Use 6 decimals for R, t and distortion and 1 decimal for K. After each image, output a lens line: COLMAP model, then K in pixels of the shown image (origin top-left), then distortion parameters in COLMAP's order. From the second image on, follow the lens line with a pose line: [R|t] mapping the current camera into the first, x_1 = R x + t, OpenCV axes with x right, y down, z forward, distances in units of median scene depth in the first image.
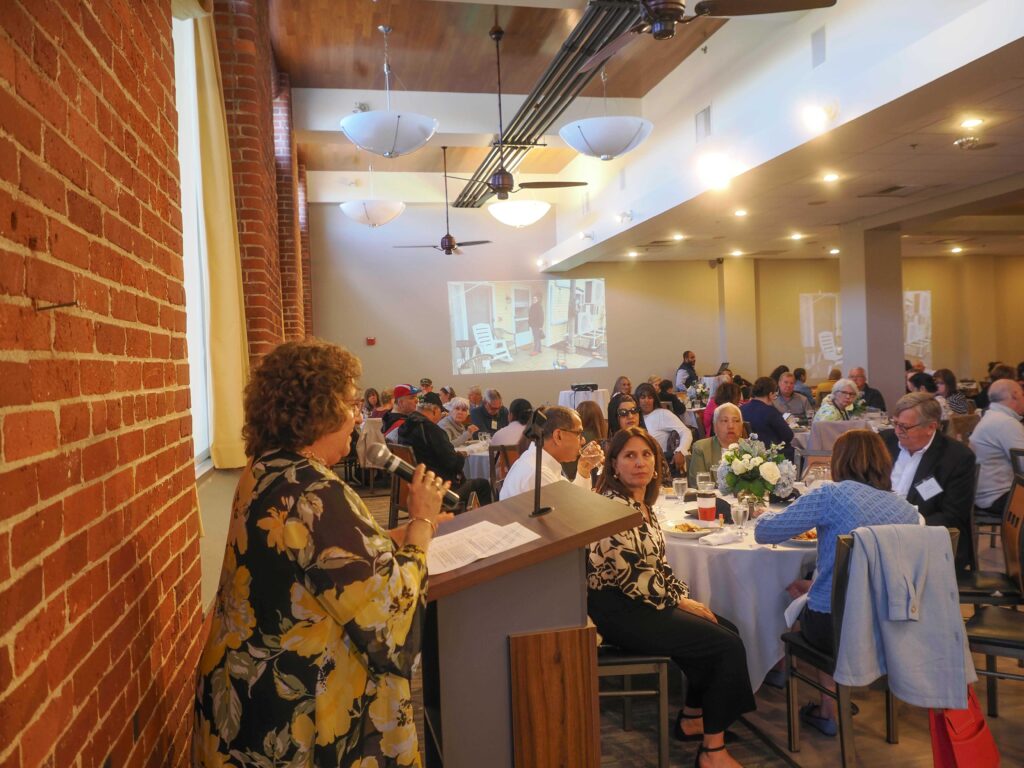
lens RADIAL K [[792.0, 0, 512.0], [0, 792.0, 384.0], [0, 0, 1]] dist [-0.001094, 0.002744]
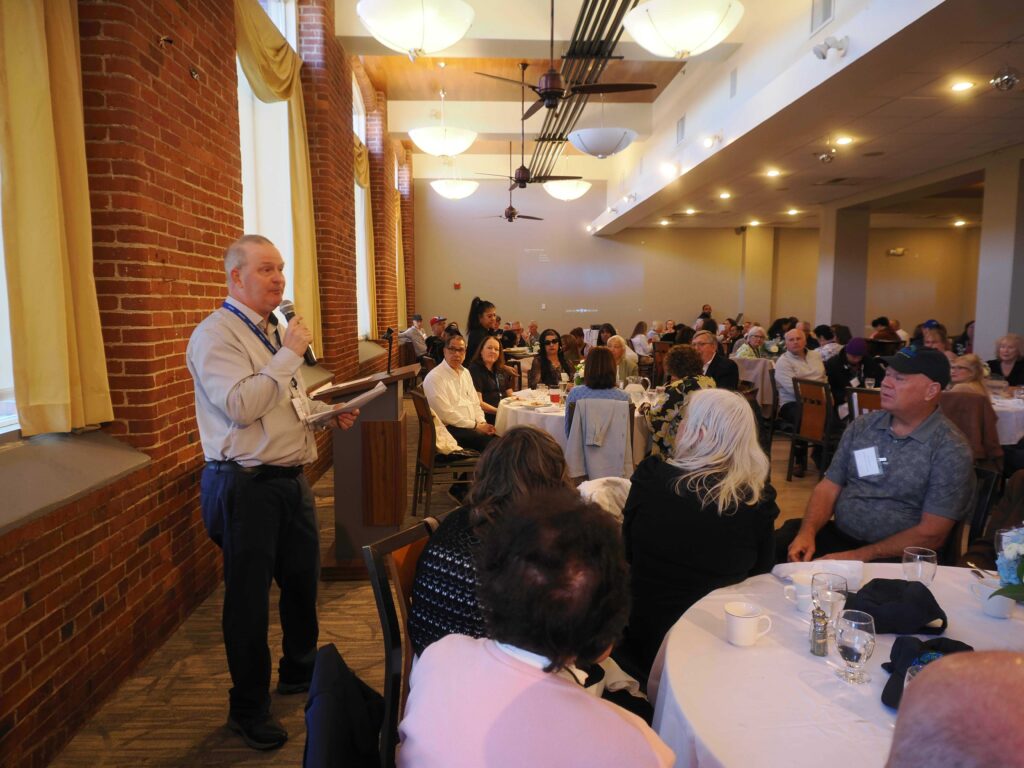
lens RADIAL K [[697.3, 0, 512.0], [0, 697.3, 384.0], [0, 0, 1]] dist [0.001091, -0.000741]
pose [[0.984836, 0.057222, -0.163778, 0.181964], [-0.042941, 0.995066, 0.089447, 0.000903], [0.168089, -0.081057, 0.982434, -0.225679]]
